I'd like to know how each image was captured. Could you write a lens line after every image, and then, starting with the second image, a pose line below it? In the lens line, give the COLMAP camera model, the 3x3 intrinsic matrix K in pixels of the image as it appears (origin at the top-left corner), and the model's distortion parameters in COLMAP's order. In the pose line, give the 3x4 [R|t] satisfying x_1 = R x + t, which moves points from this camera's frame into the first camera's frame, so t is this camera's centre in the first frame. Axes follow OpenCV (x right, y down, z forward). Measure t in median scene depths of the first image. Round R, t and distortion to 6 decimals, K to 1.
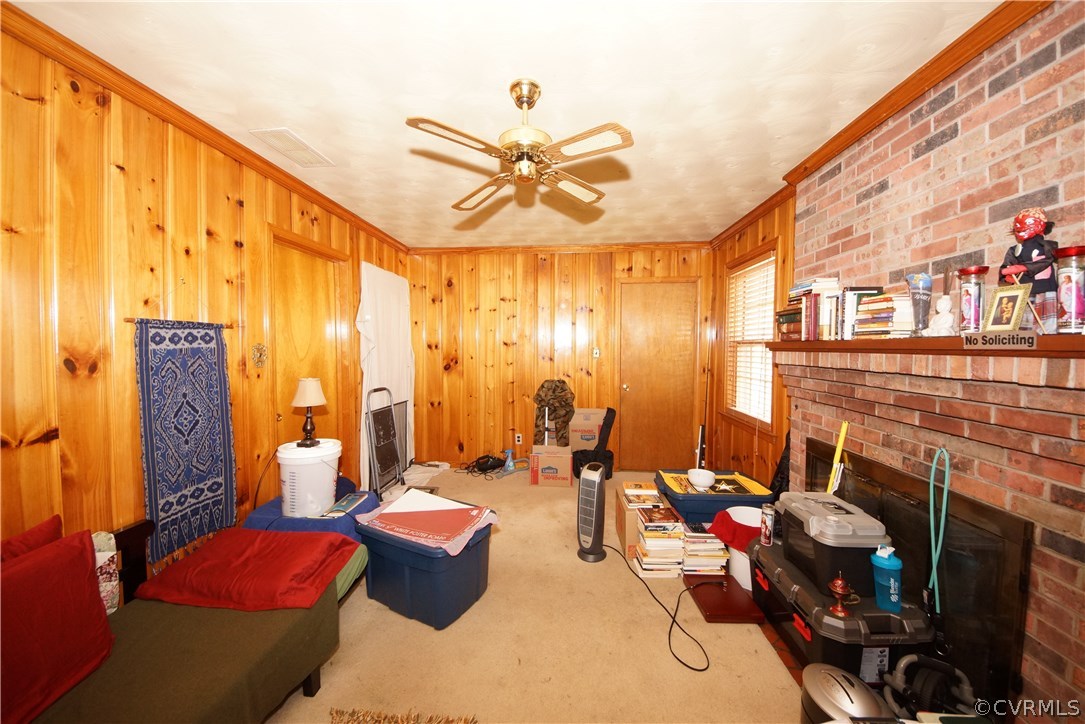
lens RADIAL K [[396.7, 0, 540.4], [0, 396.7, 358.9], [0, 0, 1]] dist [-0.000194, -0.000356]
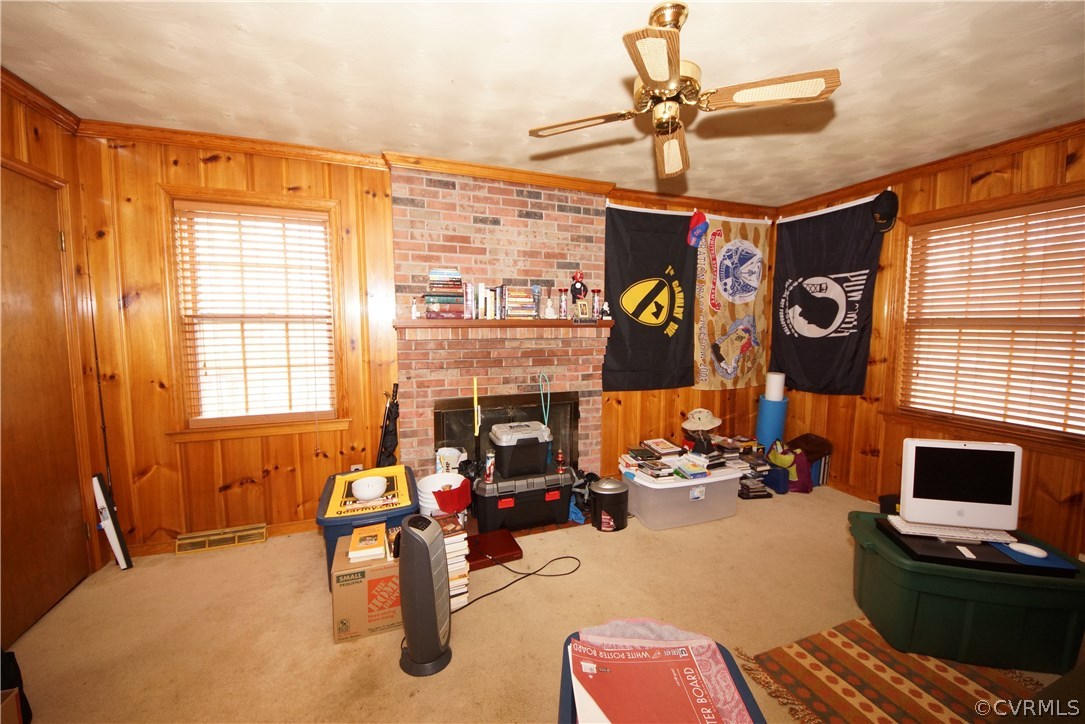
lens RADIAL K [[396.7, 0, 532.9], [0, 396.7, 364.7], [0, 0, 1]] dist [-0.000194, -0.000356]
pose [[-0.401863, -0.096239, 0.910628, -0.731142], [0.028652, 0.992653, 0.117552, -0.055847], [-0.915251, 0.073331, -0.396153, 1.638887]]
